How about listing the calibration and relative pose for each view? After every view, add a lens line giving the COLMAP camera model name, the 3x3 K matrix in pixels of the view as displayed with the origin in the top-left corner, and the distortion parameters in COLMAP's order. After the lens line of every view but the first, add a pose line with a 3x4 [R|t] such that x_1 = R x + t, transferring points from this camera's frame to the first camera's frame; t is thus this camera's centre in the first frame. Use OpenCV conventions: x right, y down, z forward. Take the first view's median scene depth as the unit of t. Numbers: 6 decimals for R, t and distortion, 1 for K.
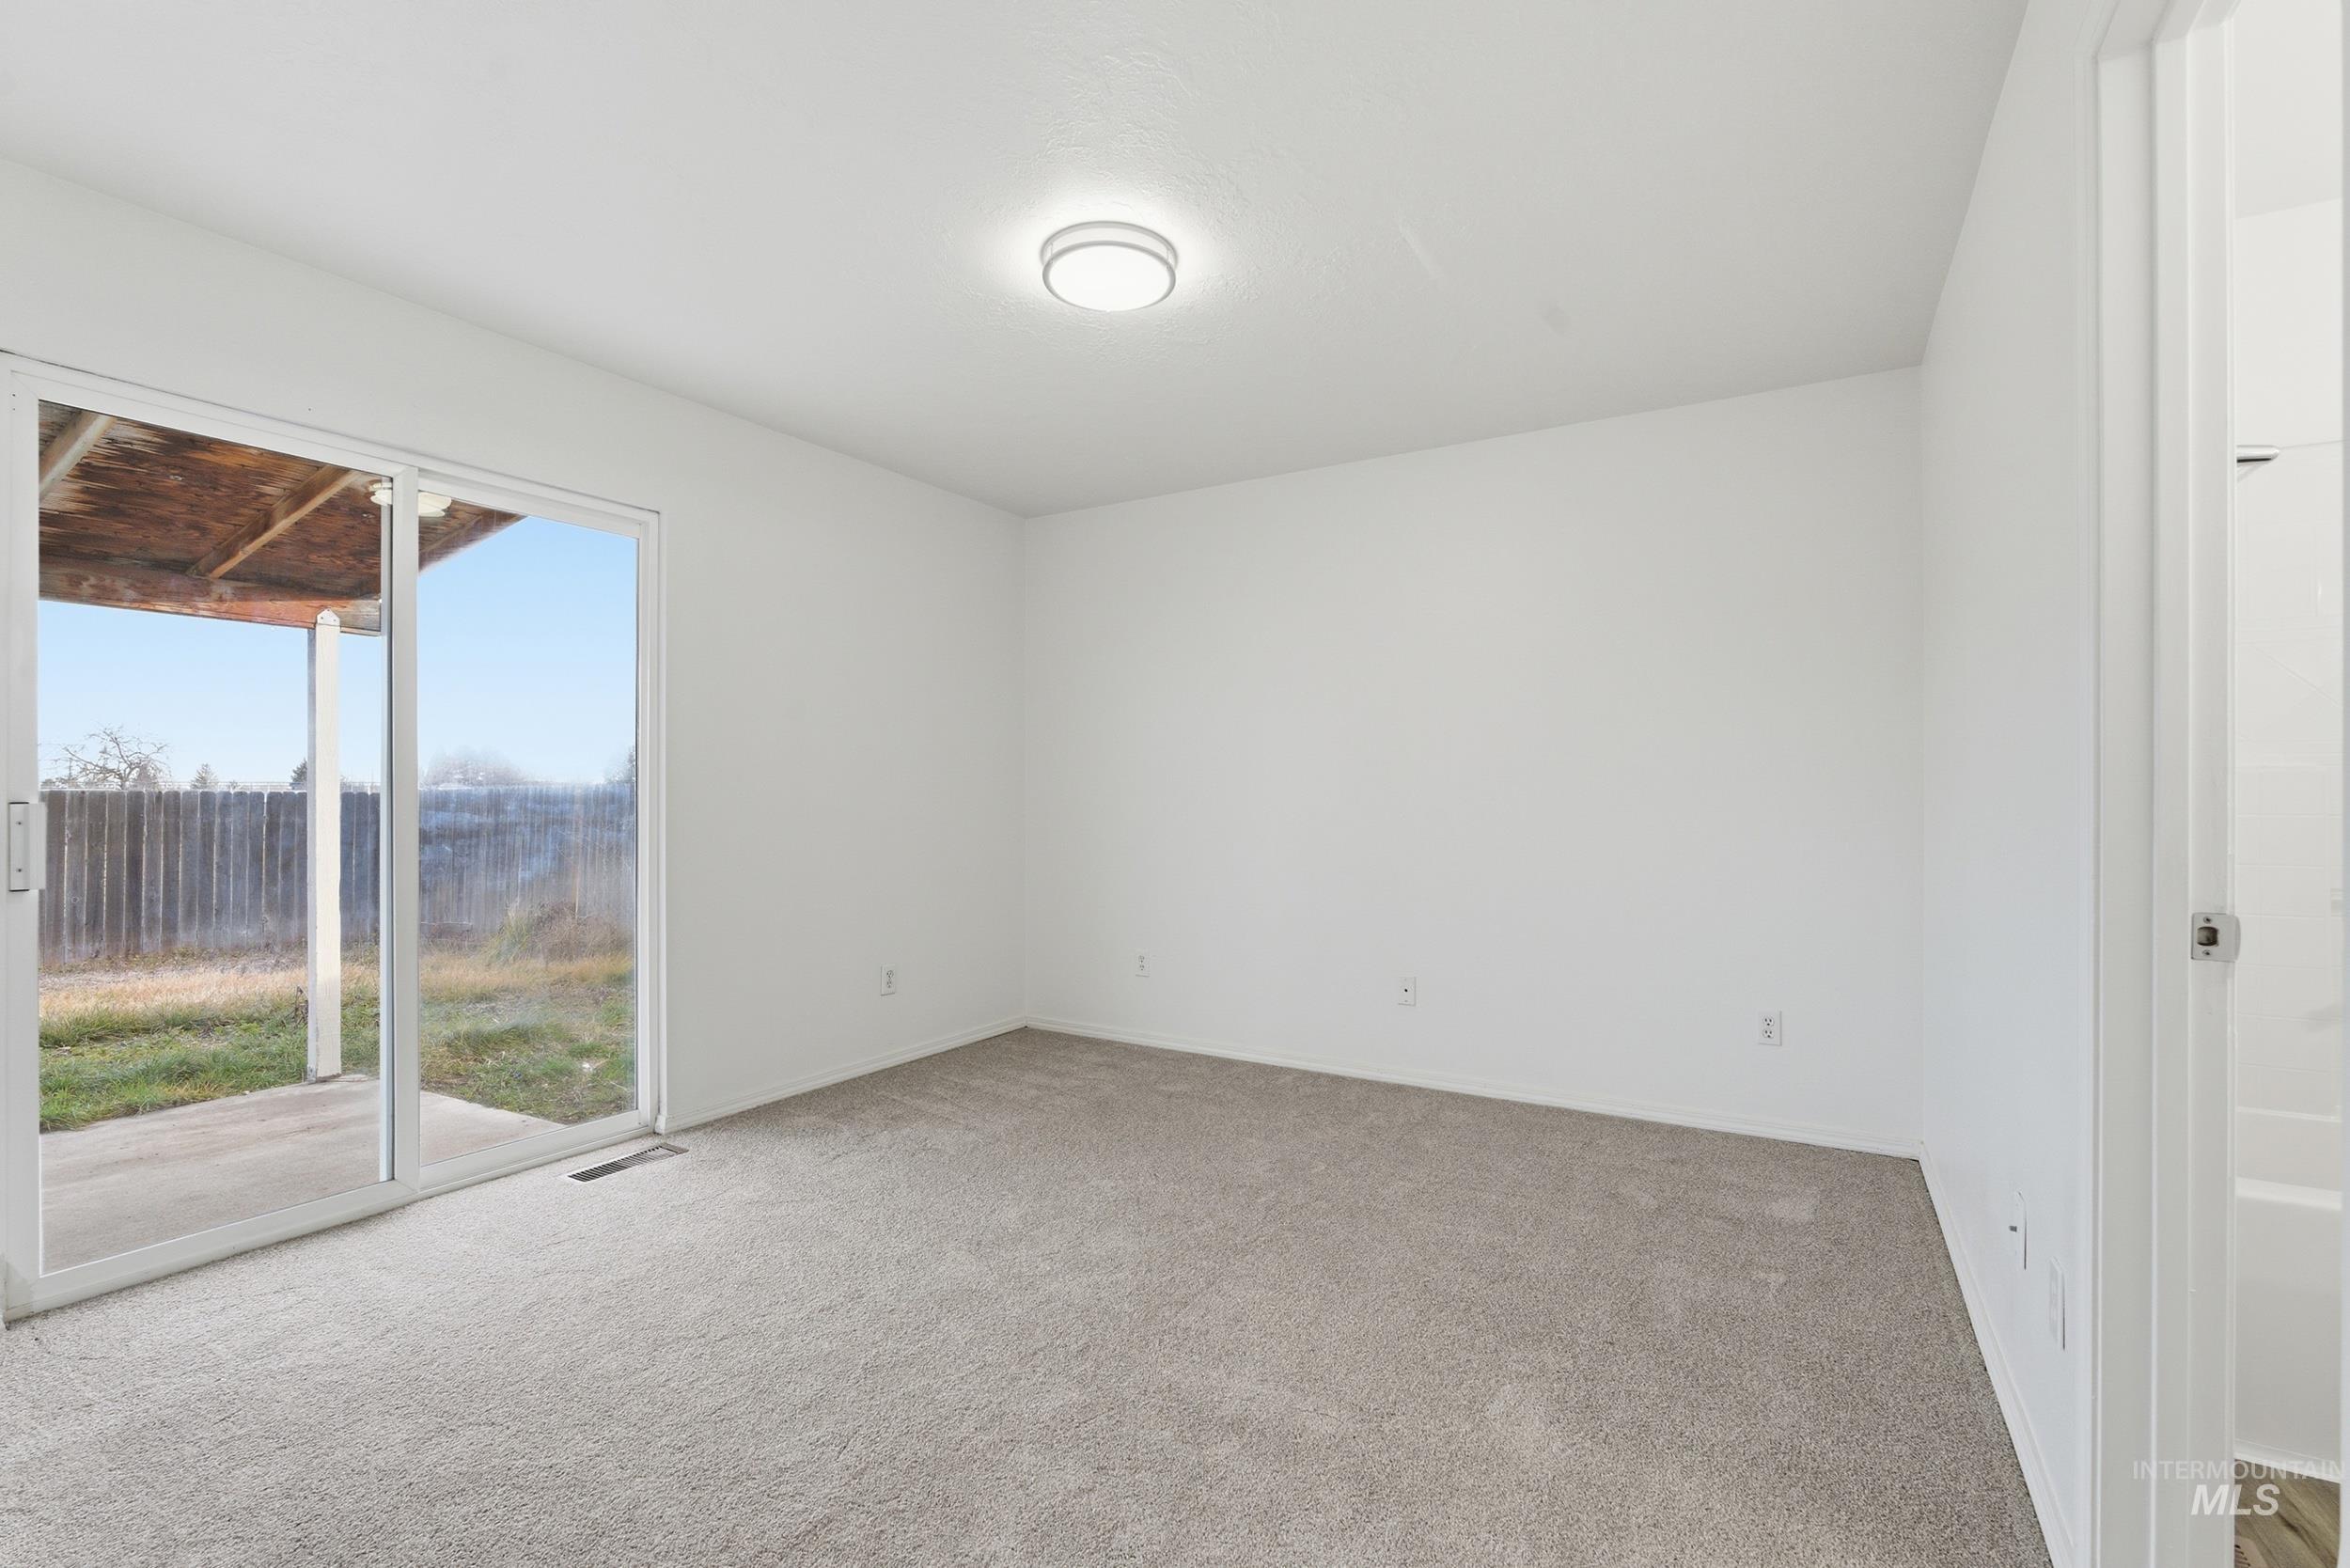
lens RADIAL K [[1052.2, 0, 1169.7], [0, 1052.2, 793.1], [0, 0, 1]] dist [-0.001742, -0.000095]
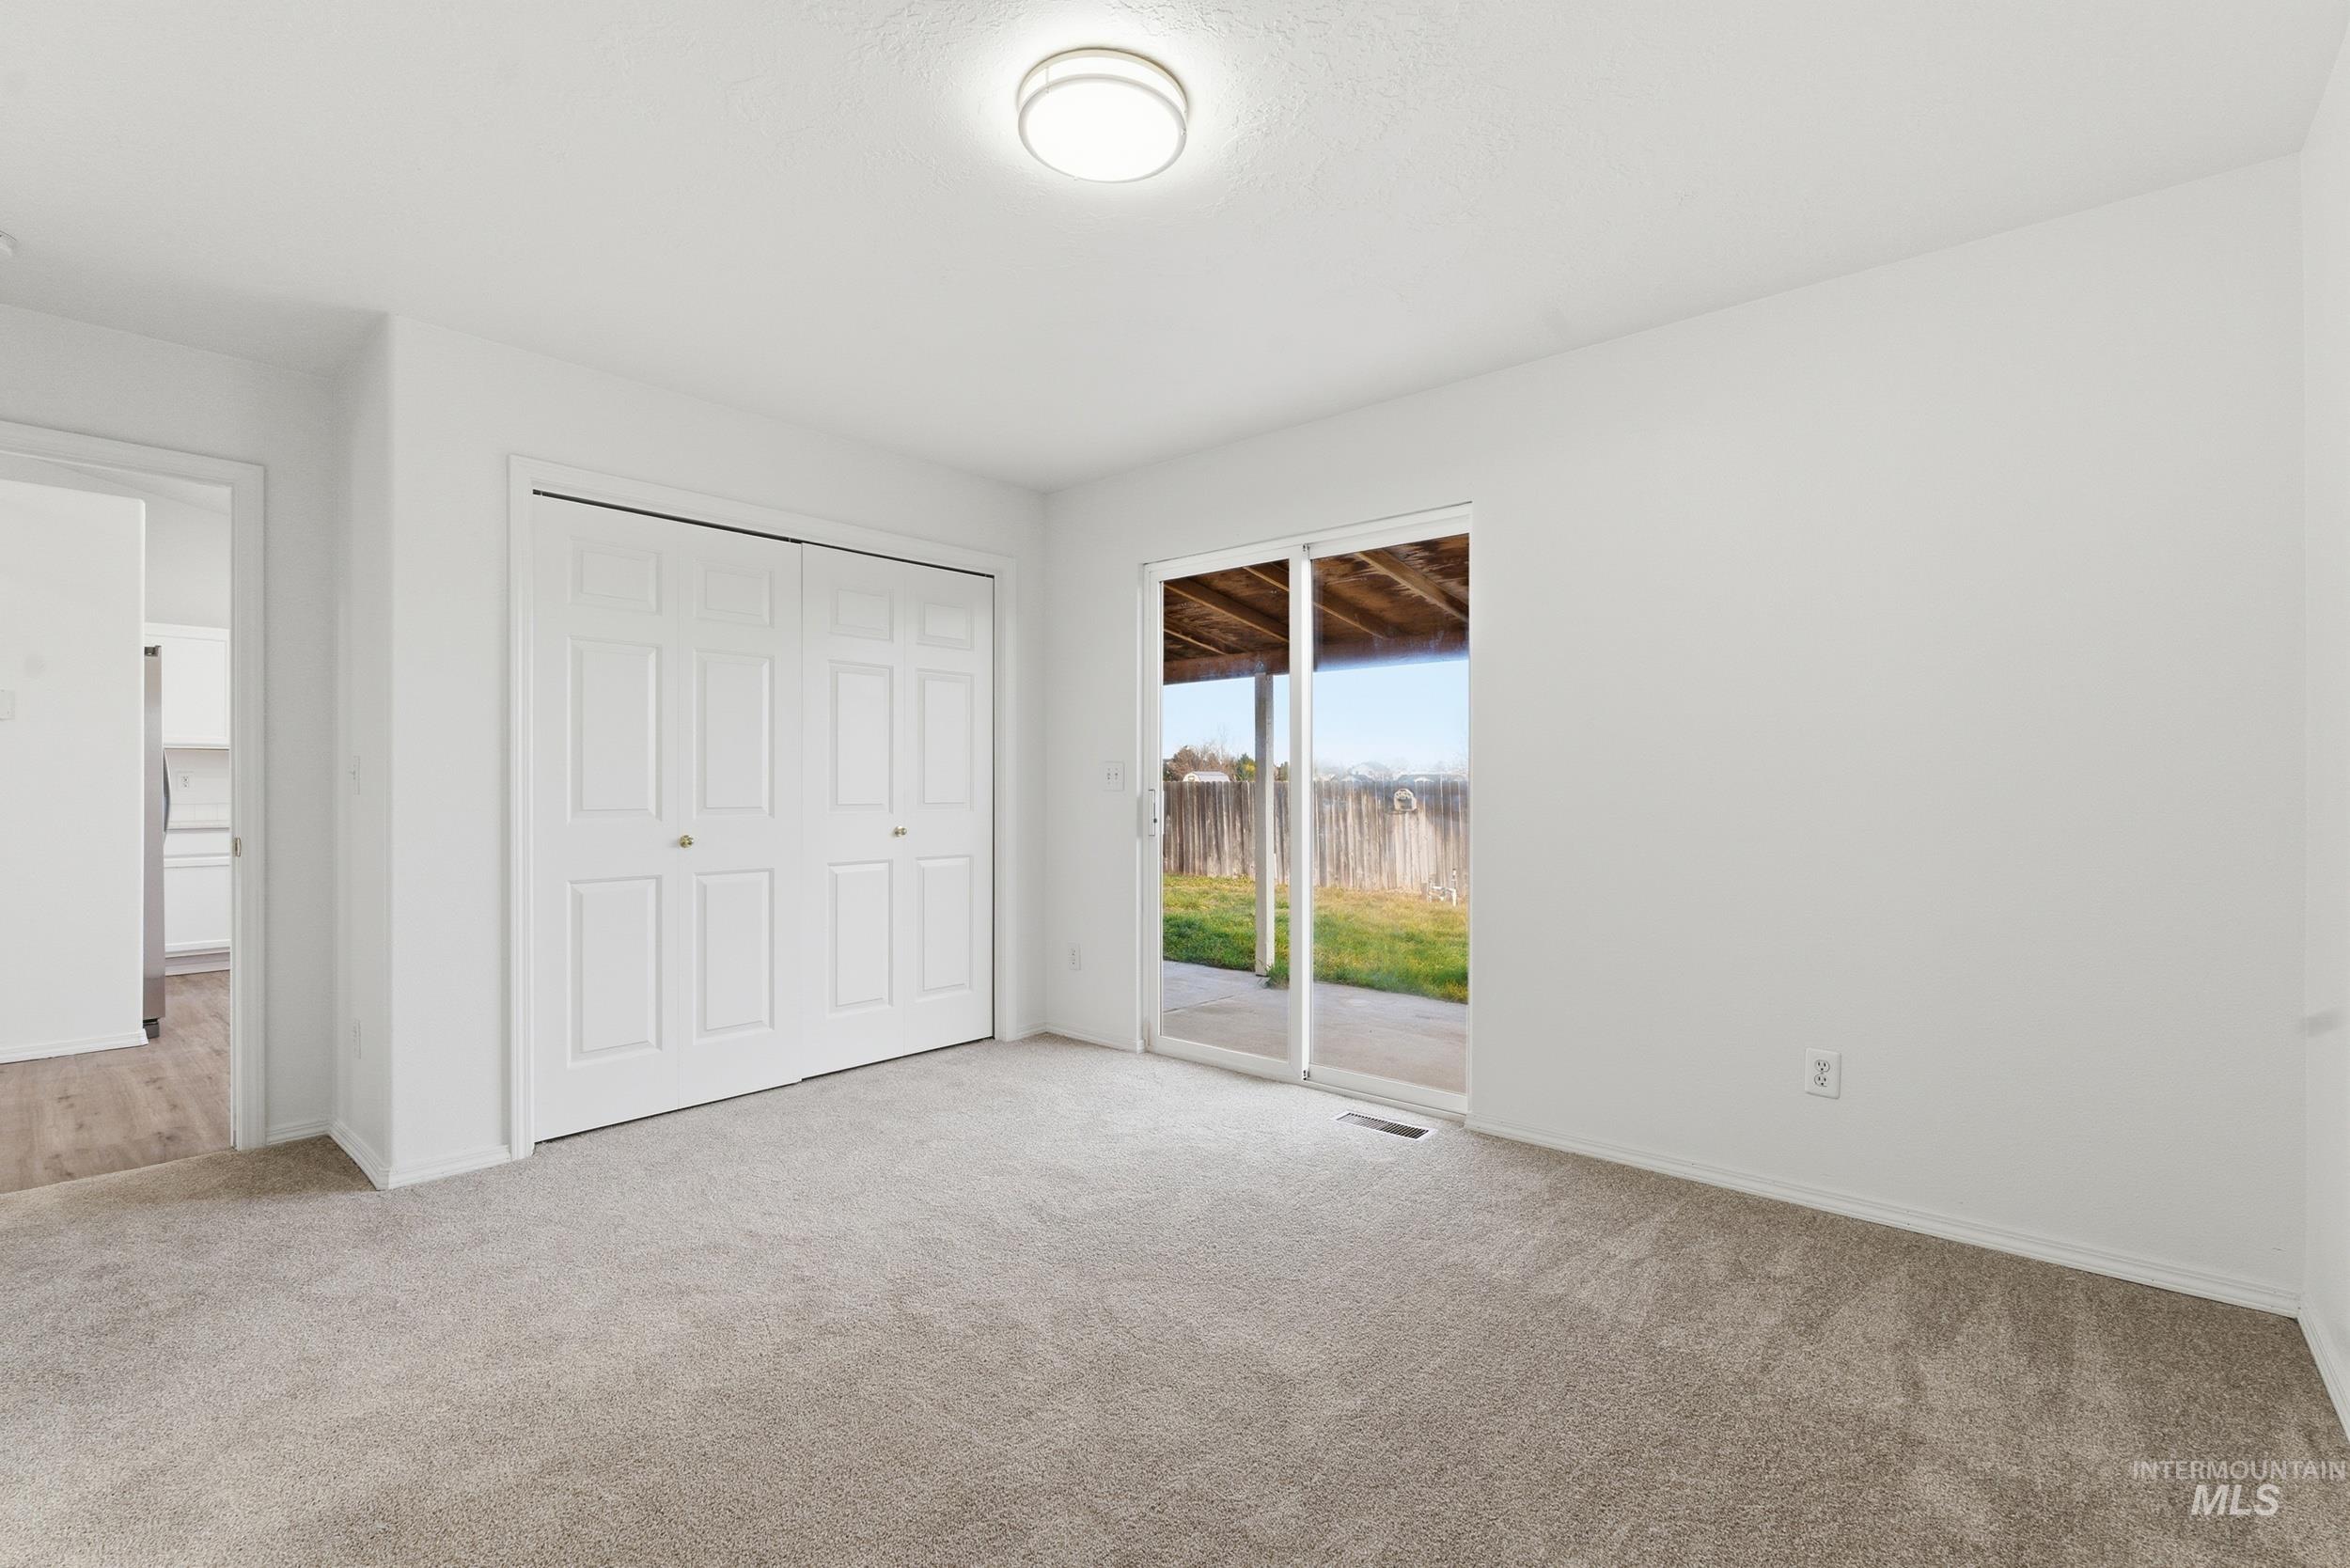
lens RADIAL K [[1052.2, 0, 1169.7], [0, 1052.2, 793.1], [0, 0, 1]] dist [-0.001742, -0.000095]
pose [[-0.149066, 0.011032, -0.988766, 0.581037], [-0.005940, 0.999910, 0.012052, -0.002480], [0.988809, 0.007670, -0.148987, 0.932903]]
